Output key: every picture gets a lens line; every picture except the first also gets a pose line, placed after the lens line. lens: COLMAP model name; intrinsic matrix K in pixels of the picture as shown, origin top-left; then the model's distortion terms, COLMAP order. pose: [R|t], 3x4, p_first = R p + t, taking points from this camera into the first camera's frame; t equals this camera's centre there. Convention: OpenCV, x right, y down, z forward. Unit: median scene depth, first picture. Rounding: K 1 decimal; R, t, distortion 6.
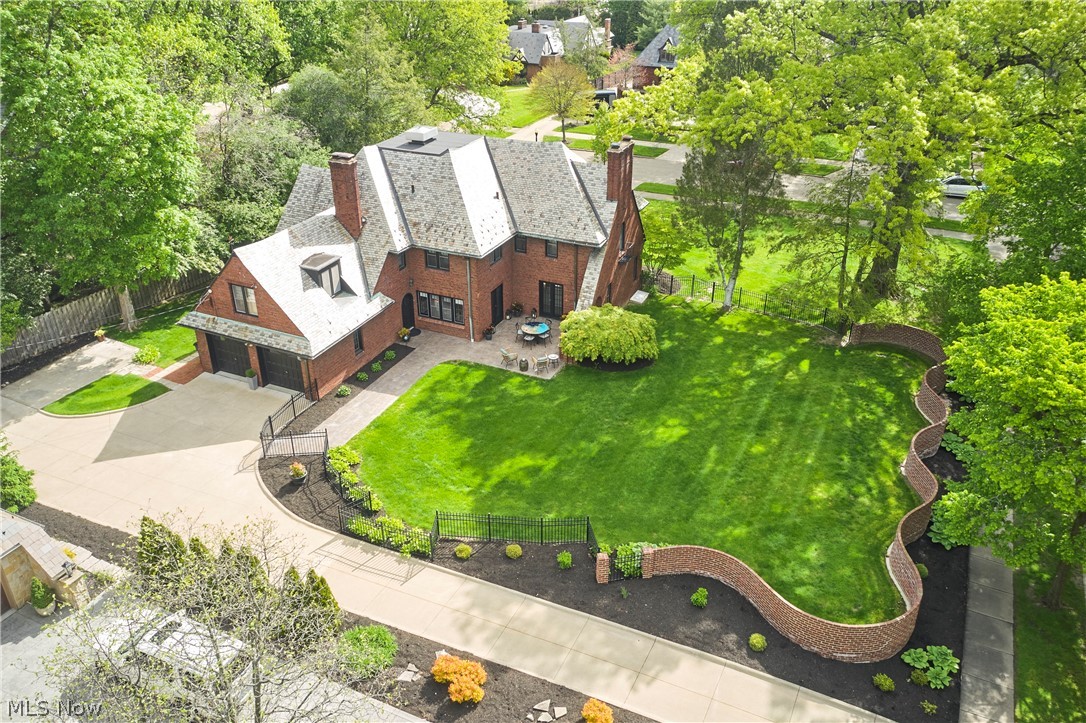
lens RADIAL K [[874.7, 0, 542.8], [0, 874.7, 361.6], [0, 0, 1]] dist [0.000621, 0.000912]
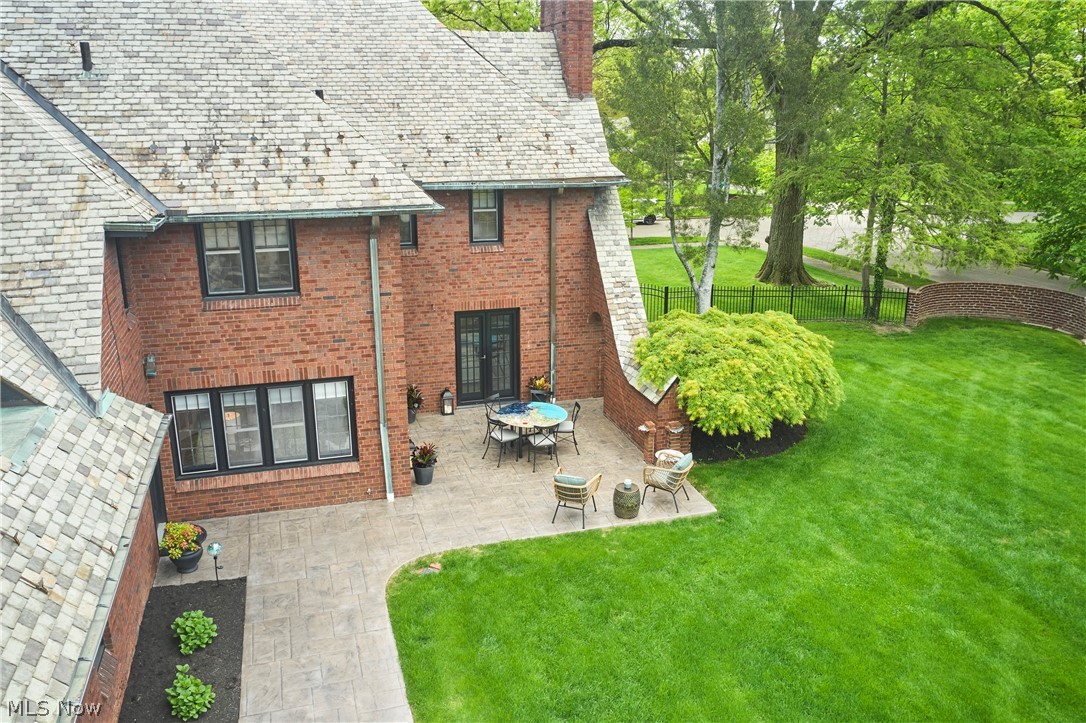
lens RADIAL K [[874.7, 0, 542.7], [0, 874.7, 360.8], [0, 0, 1]] dist [0.000621, 0.000912]
pose [[0.754886, -0.190638, 0.627538, -0.233375], [0.312012, 0.945999, -0.087947, -0.026120], [-0.576884, 0.262190, 0.773603, 0.699791]]
